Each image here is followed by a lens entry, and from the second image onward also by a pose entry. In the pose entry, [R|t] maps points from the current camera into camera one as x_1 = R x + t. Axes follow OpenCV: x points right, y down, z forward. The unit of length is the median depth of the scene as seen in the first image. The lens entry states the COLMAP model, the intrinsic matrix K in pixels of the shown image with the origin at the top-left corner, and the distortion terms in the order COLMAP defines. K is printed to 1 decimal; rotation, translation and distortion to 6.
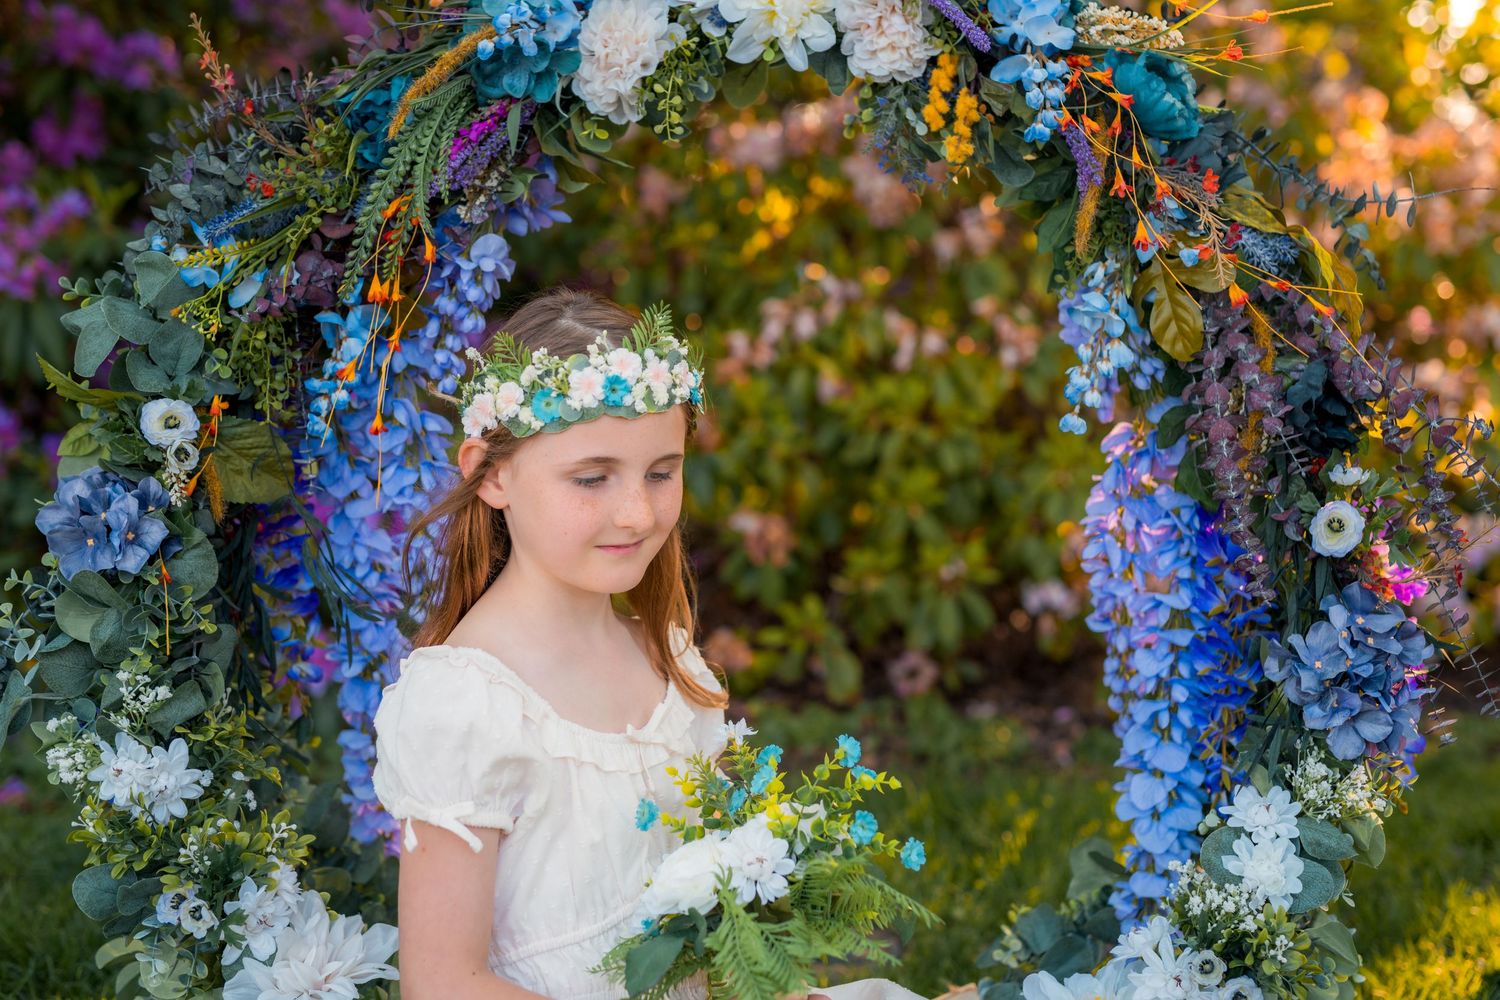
lens RADIAL K [[2114.7, 0, 729.2], [0, 2114.7, 497.3], [0, 0, 1]] dist [0.021107, 0.000000]
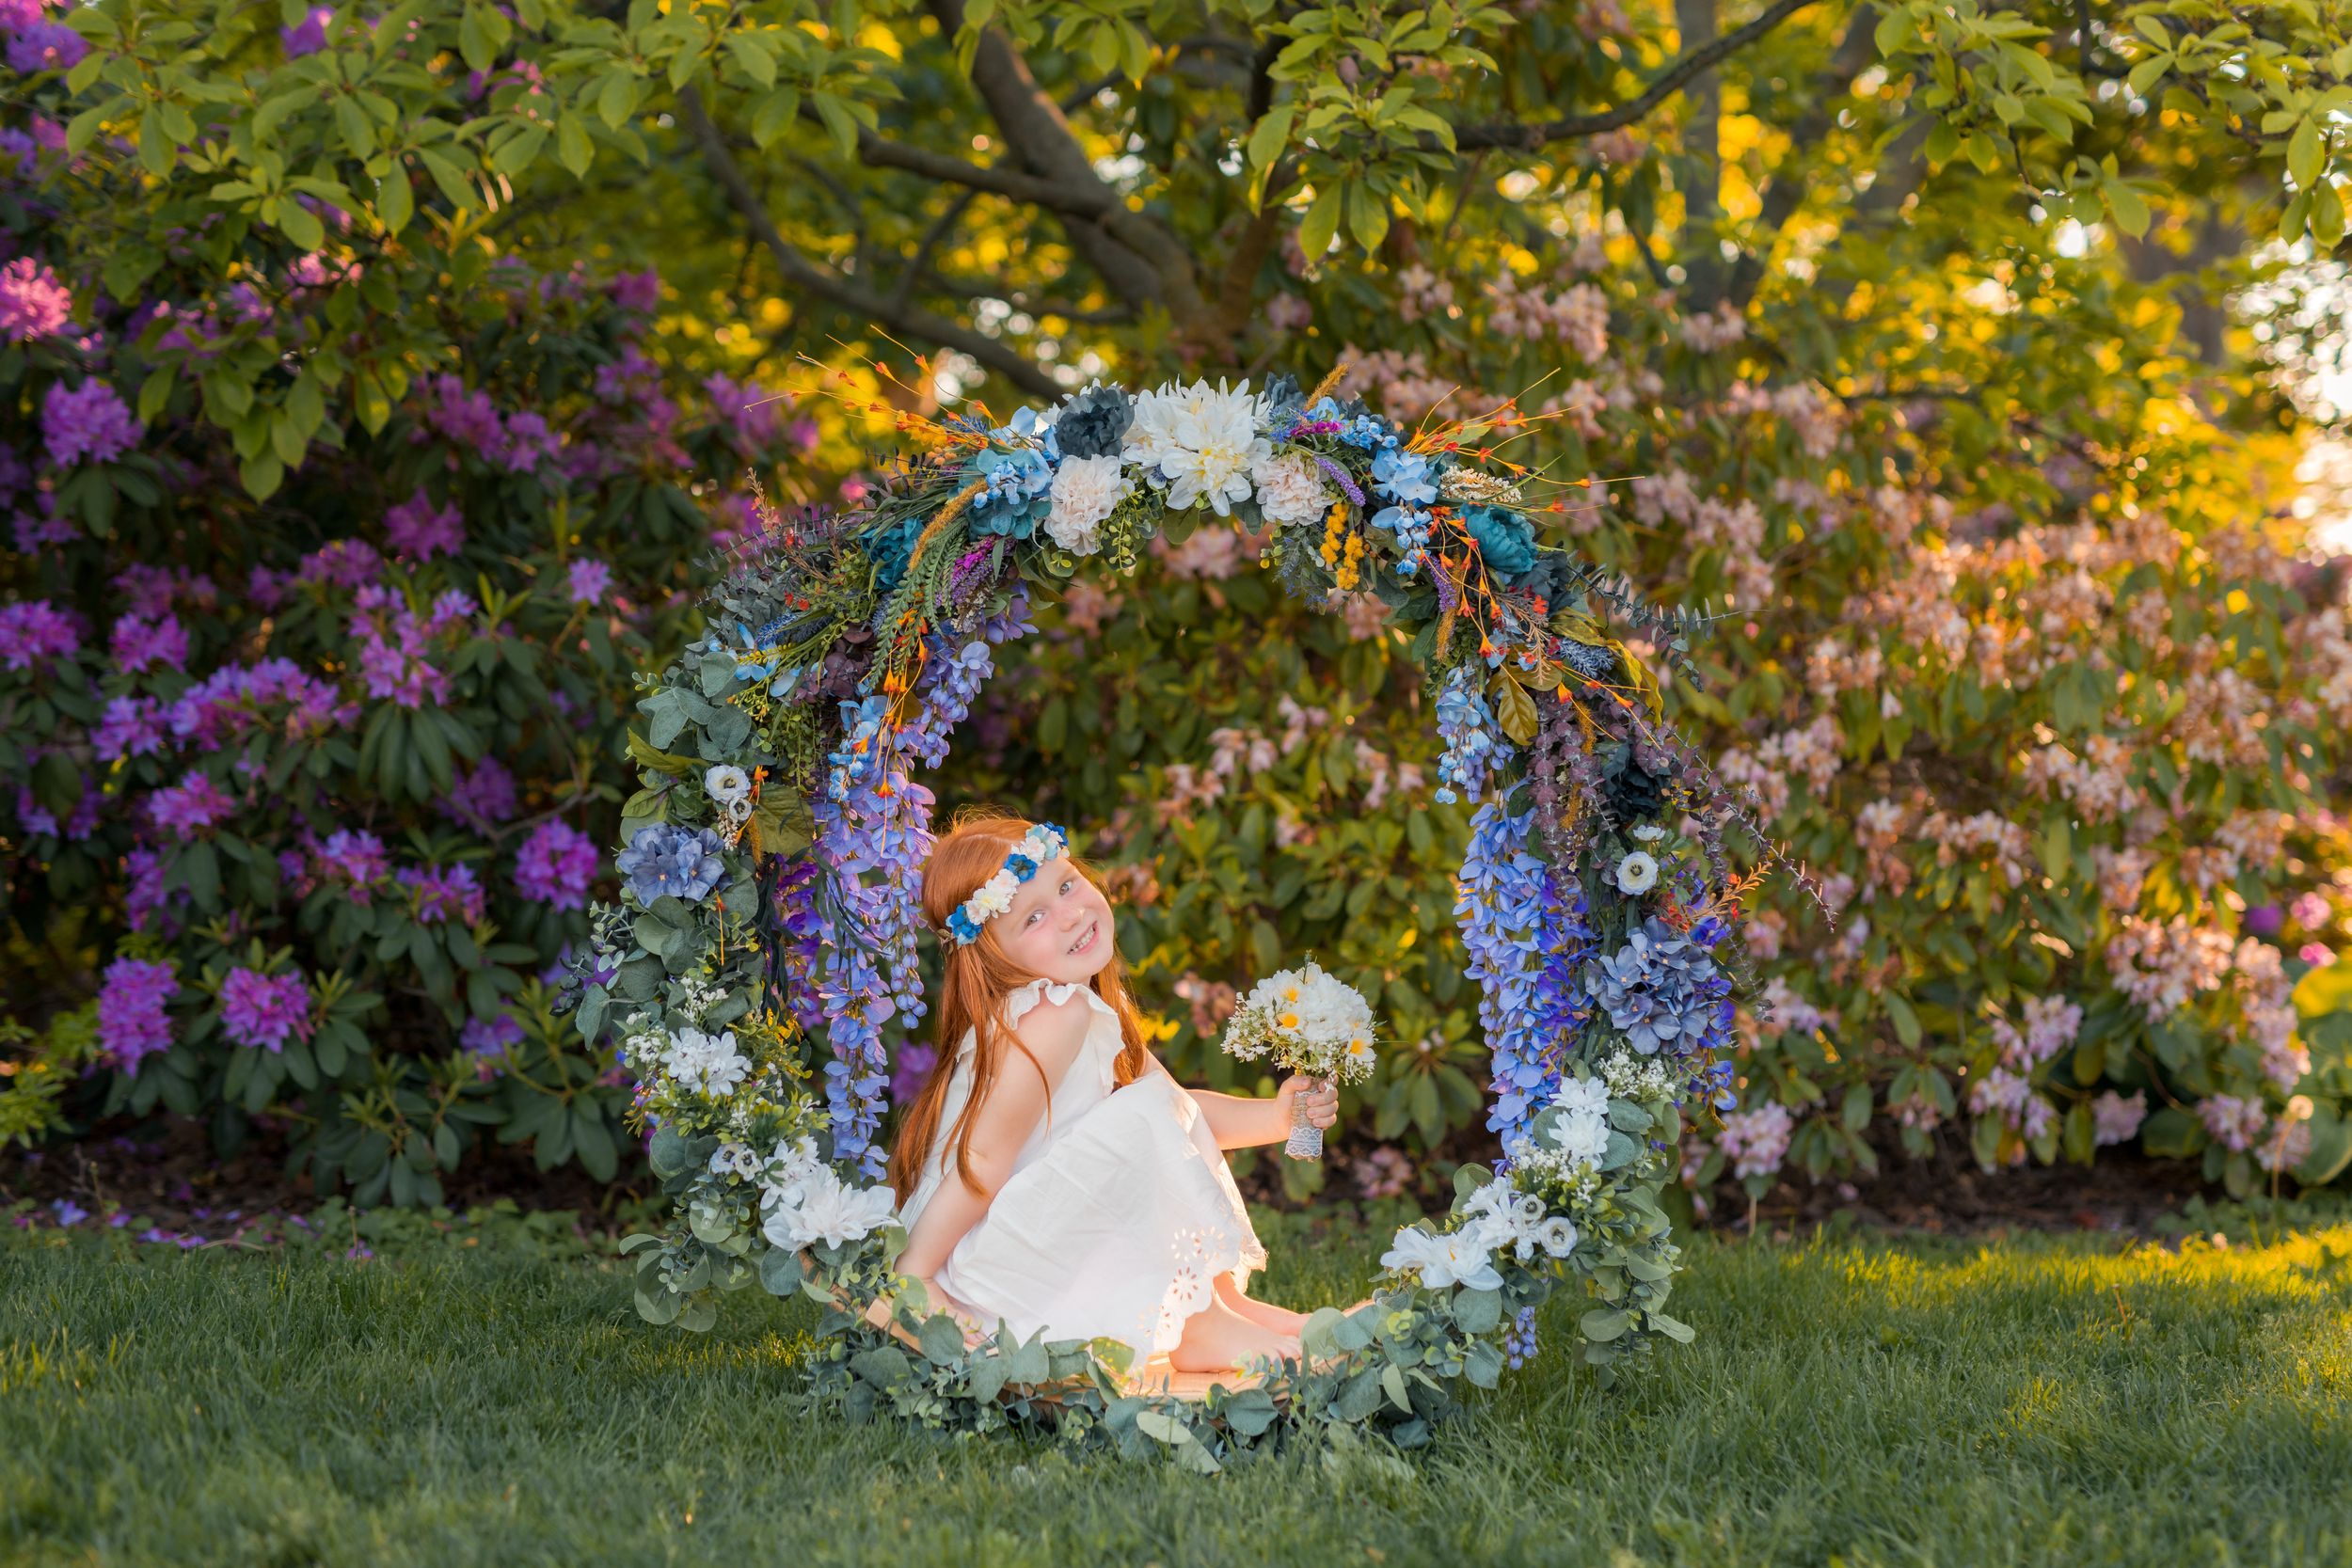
lens RADIAL K [[3315.5, 0, 1162.1], [0, 3315.5, 756.8], [0, 0, 1]] dist [0.021107, 0.000000]
pose [[0.999951, 0.009864, -0.000507, -0.001266], [-0.009864, 0.994783, -0.101532, 0.146850], [-0.000497, 0.101532, 0.994832, -0.979070]]
